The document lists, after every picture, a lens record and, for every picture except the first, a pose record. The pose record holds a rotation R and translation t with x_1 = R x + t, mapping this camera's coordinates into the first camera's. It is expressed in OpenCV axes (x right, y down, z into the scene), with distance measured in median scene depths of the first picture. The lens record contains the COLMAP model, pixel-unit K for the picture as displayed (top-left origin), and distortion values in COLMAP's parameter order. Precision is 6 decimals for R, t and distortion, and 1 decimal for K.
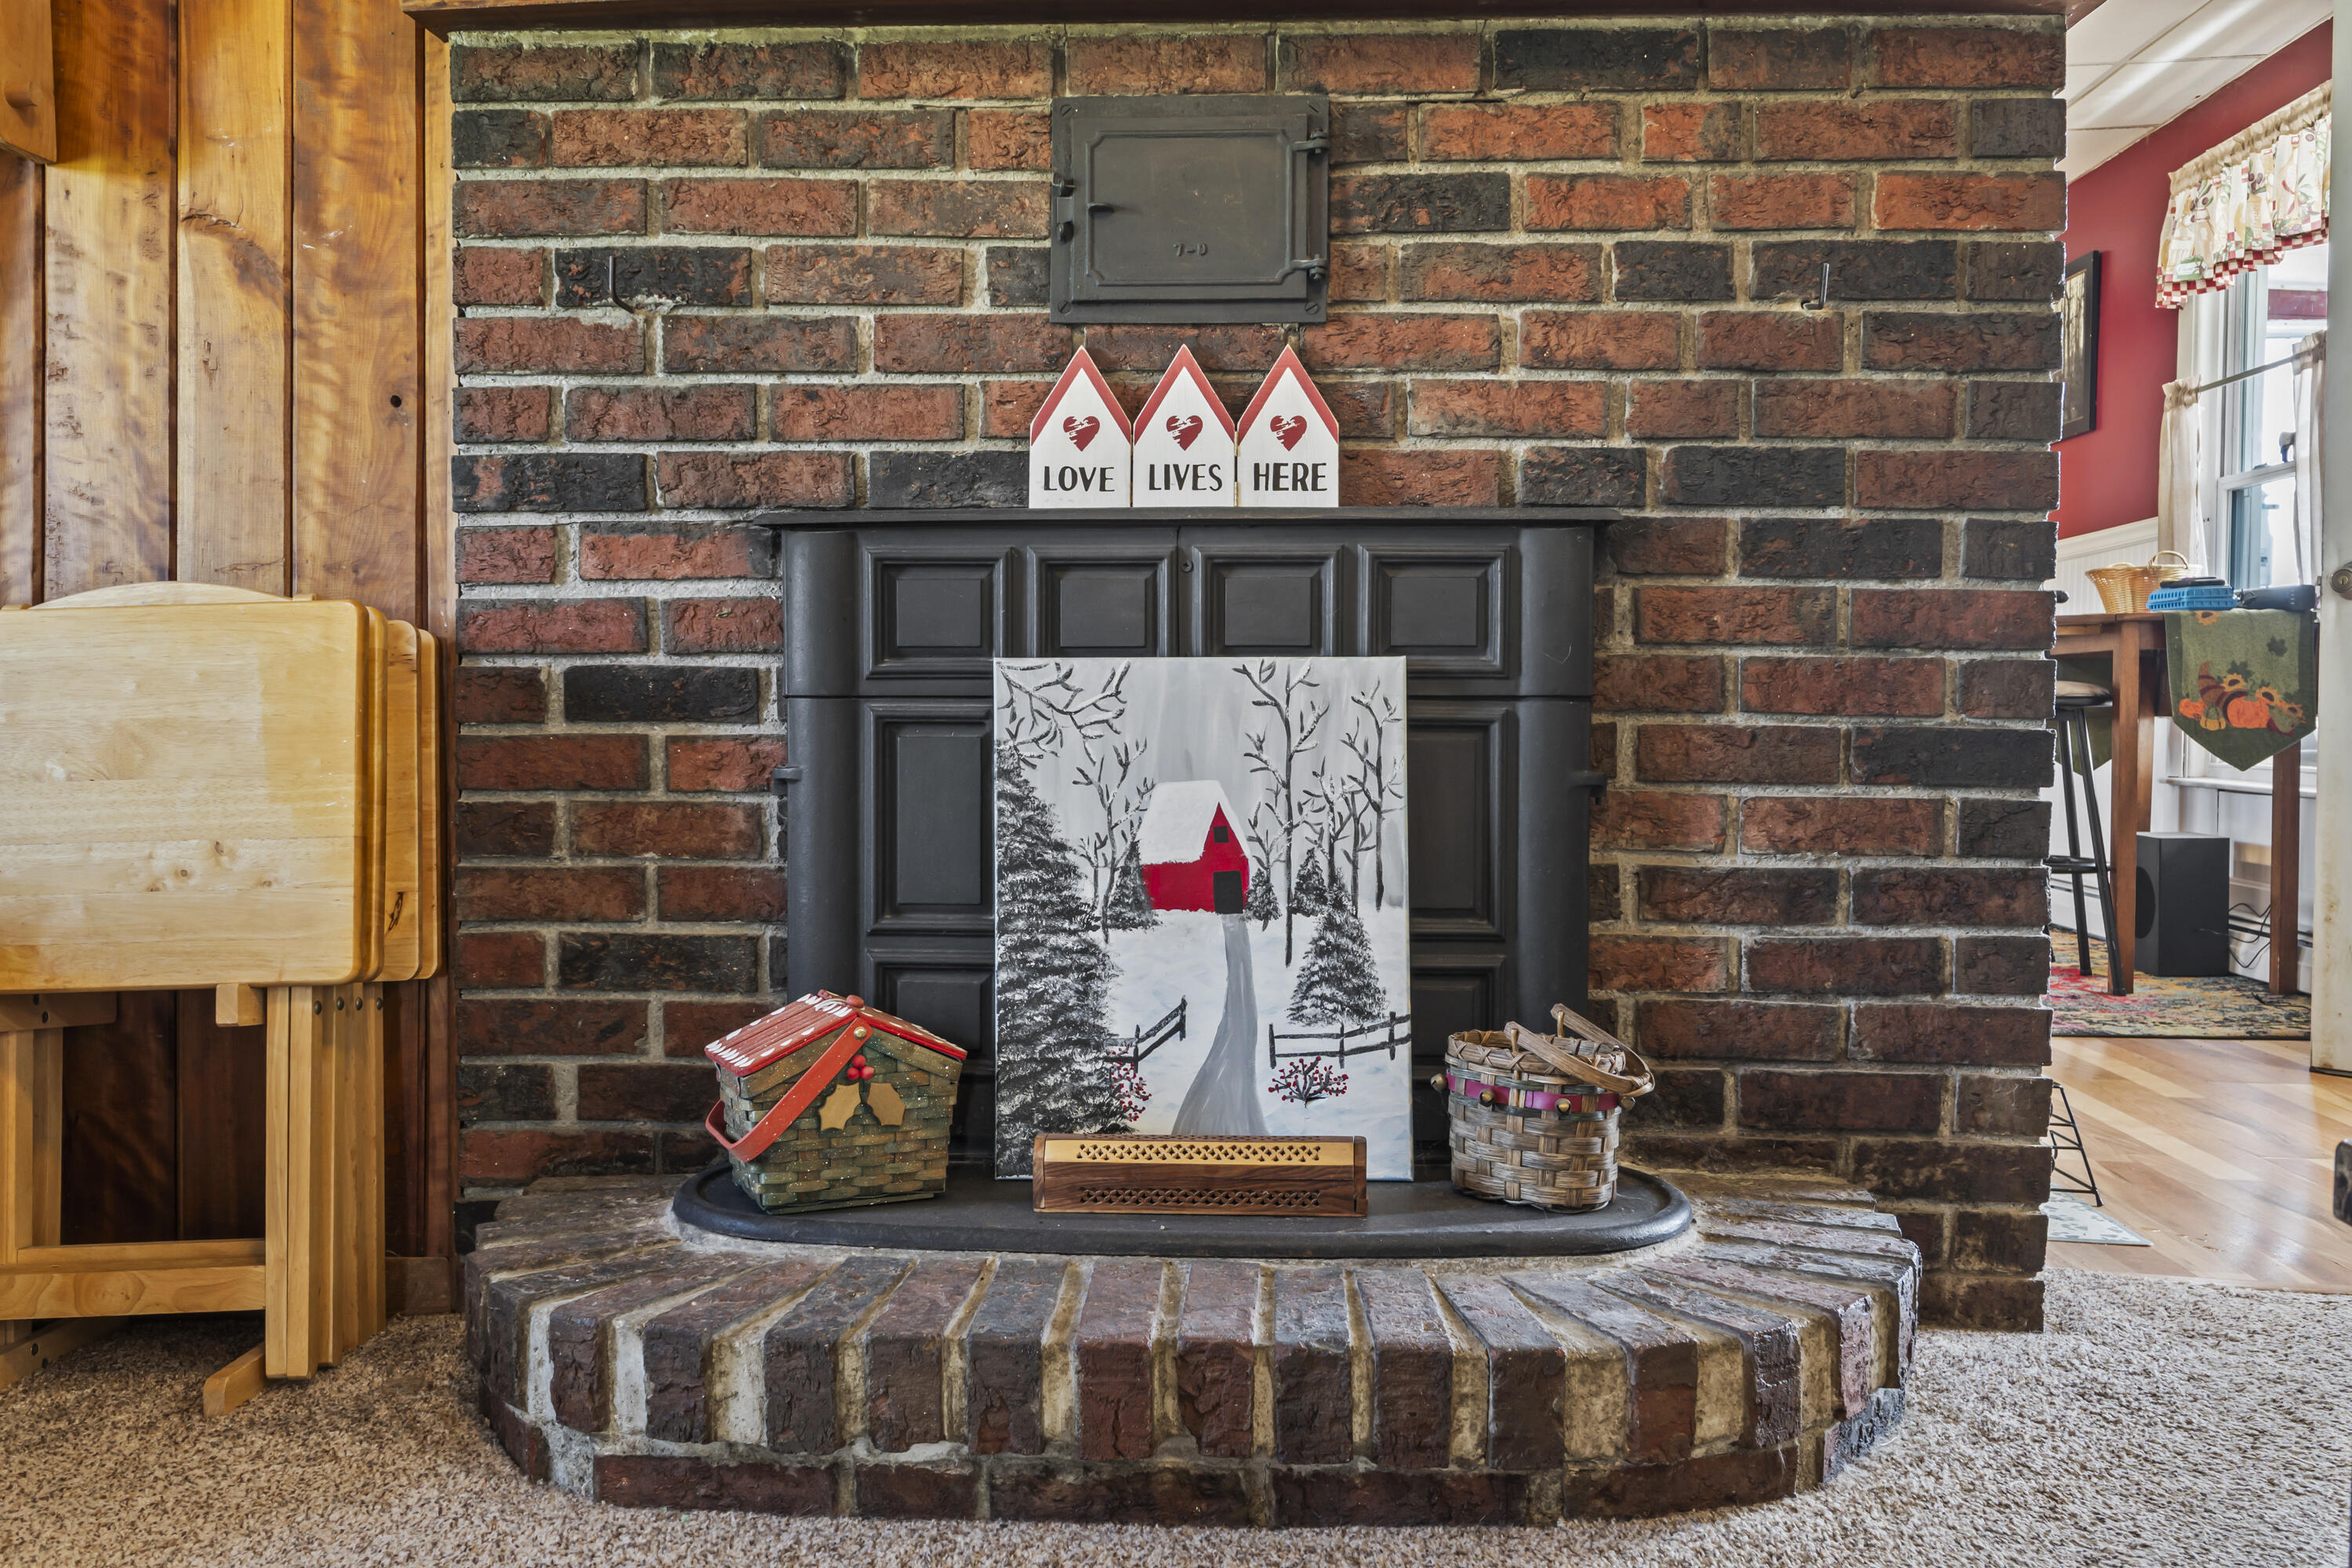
lens RADIAL K [[1995.3, 0, 1175.5], [0, 1995.3, 781.1], [0, 0, 1]] dist [0.000618, 0.001201]
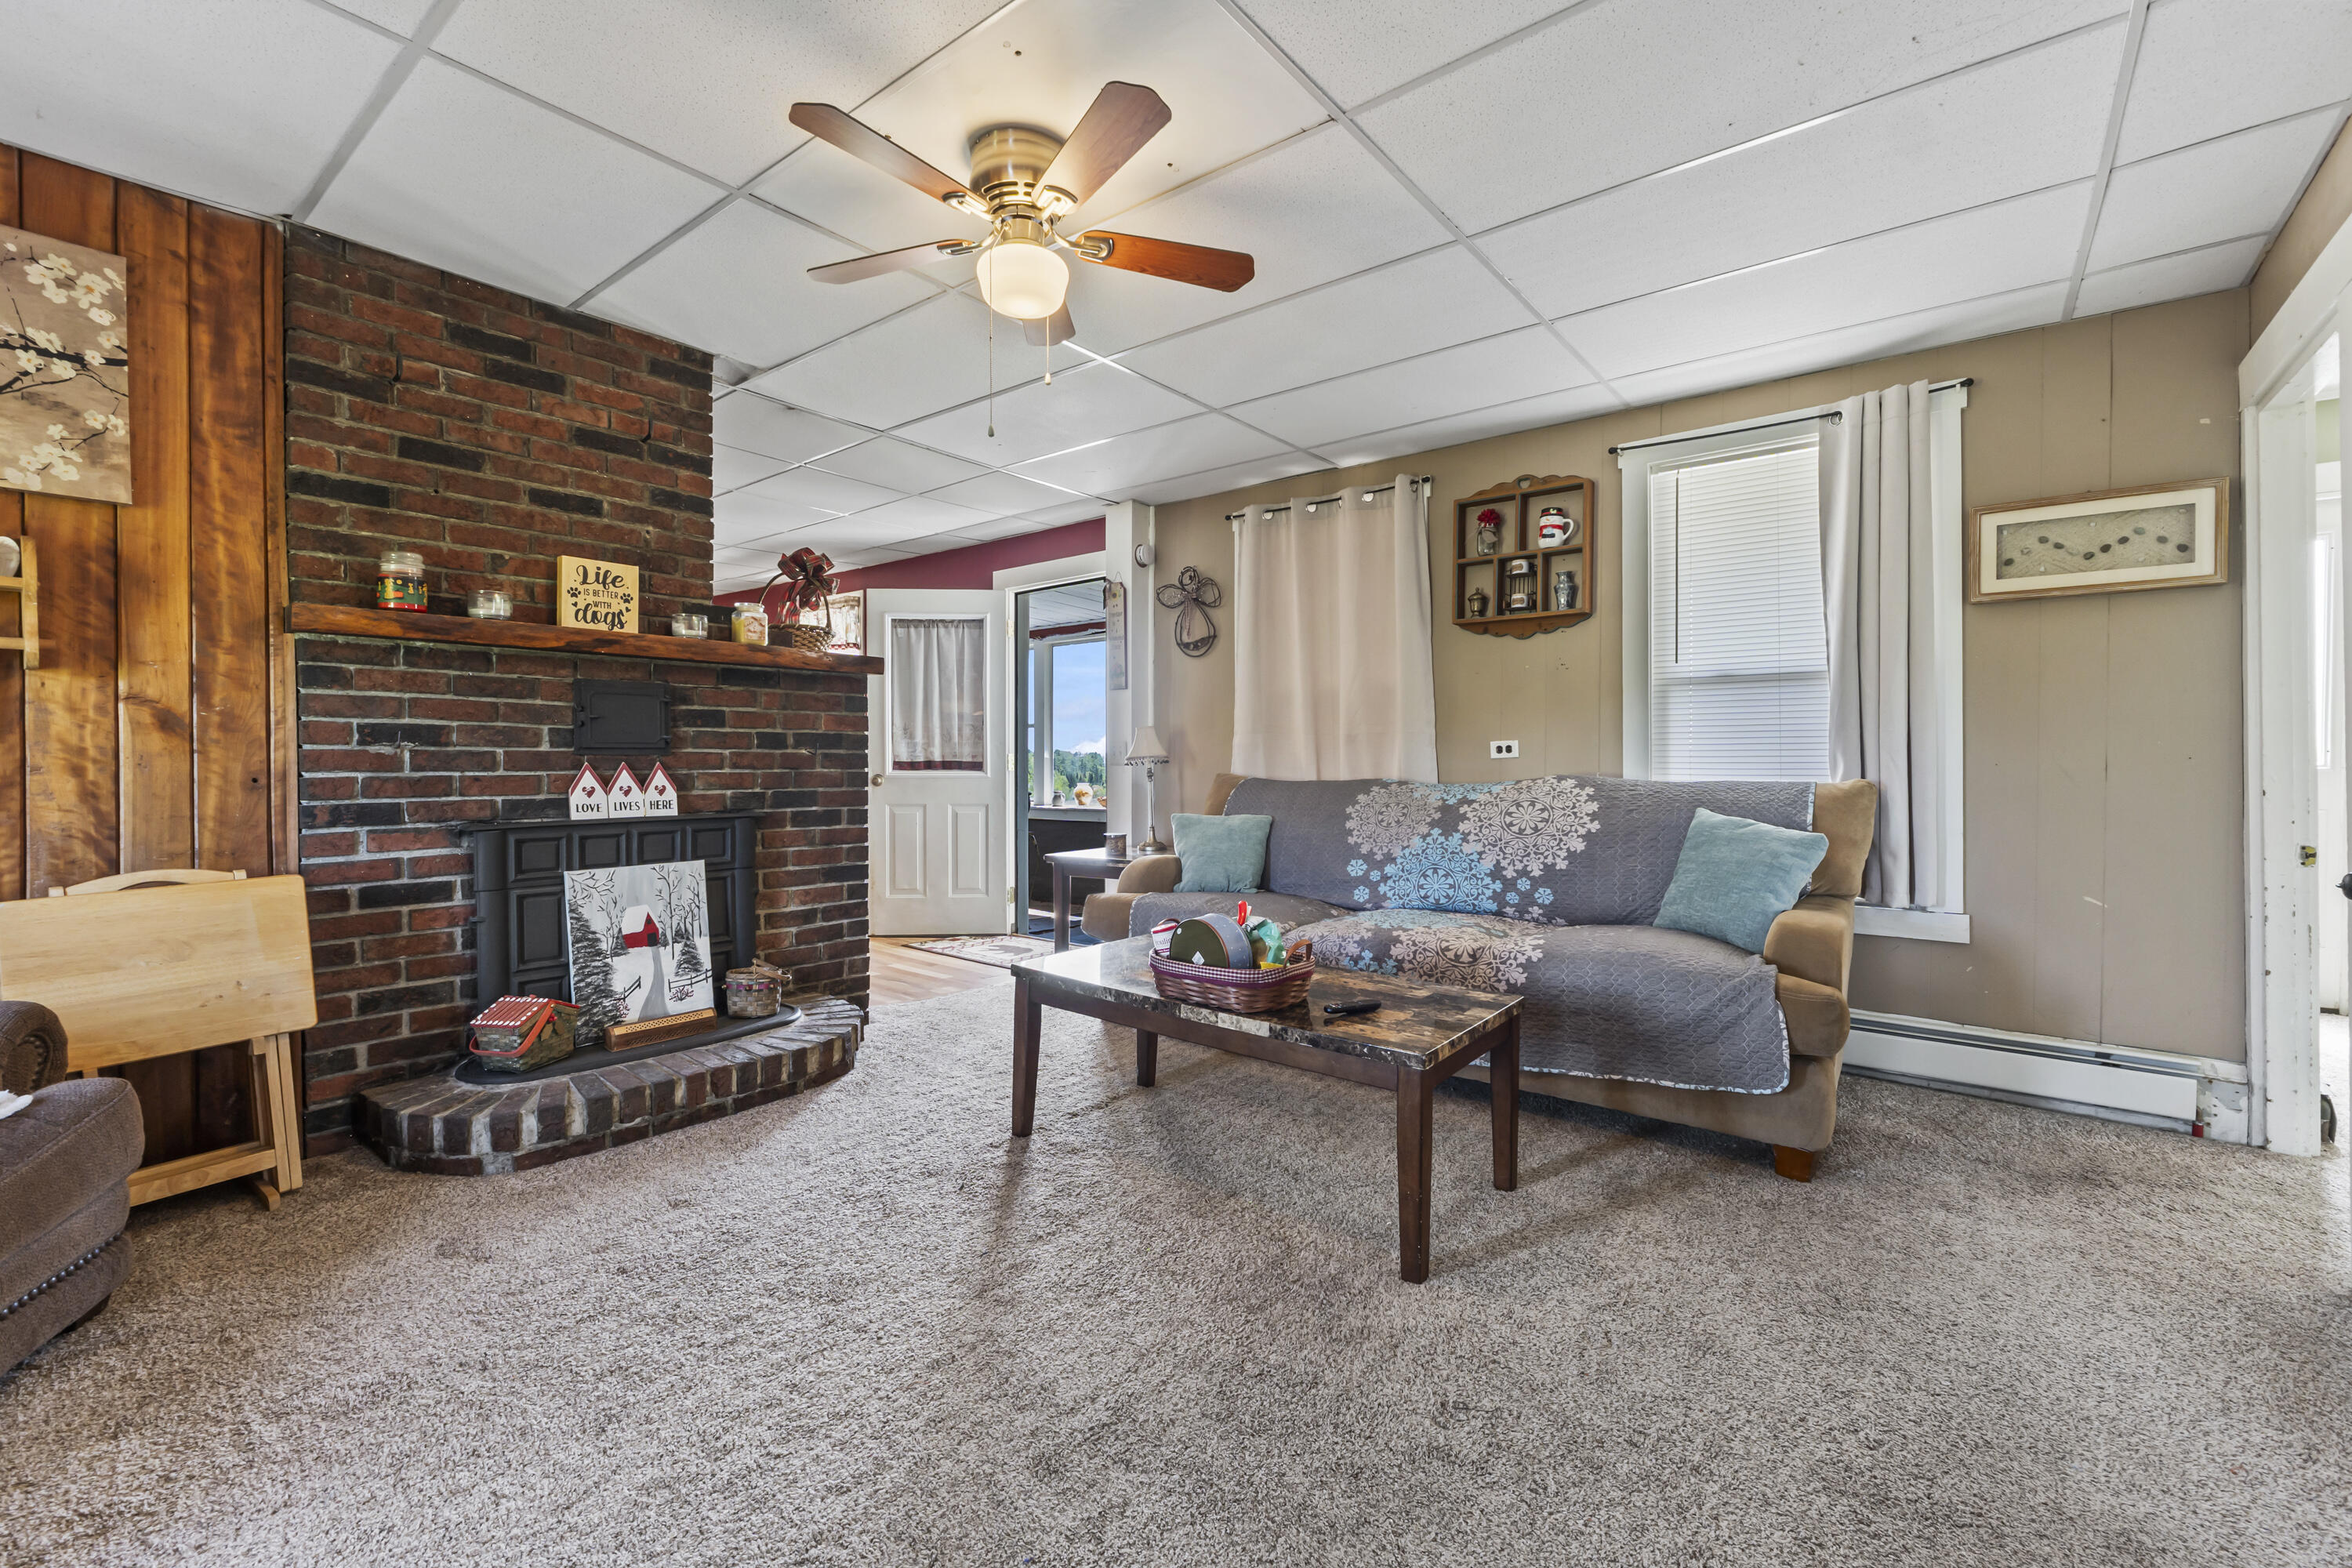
lens RADIAL K [[1001.9, 0, 1179.6], [0, 1001.9, 770.7], [0, 0, 1]] dist [-0.006119, -0.000270]
pose [[0.598862, -0.013643, 0.800736, -0.713249], [0.022876, 0.999738, -0.000075, -0.186079], [-0.800525, 0.018363, 0.599018, -0.600143]]
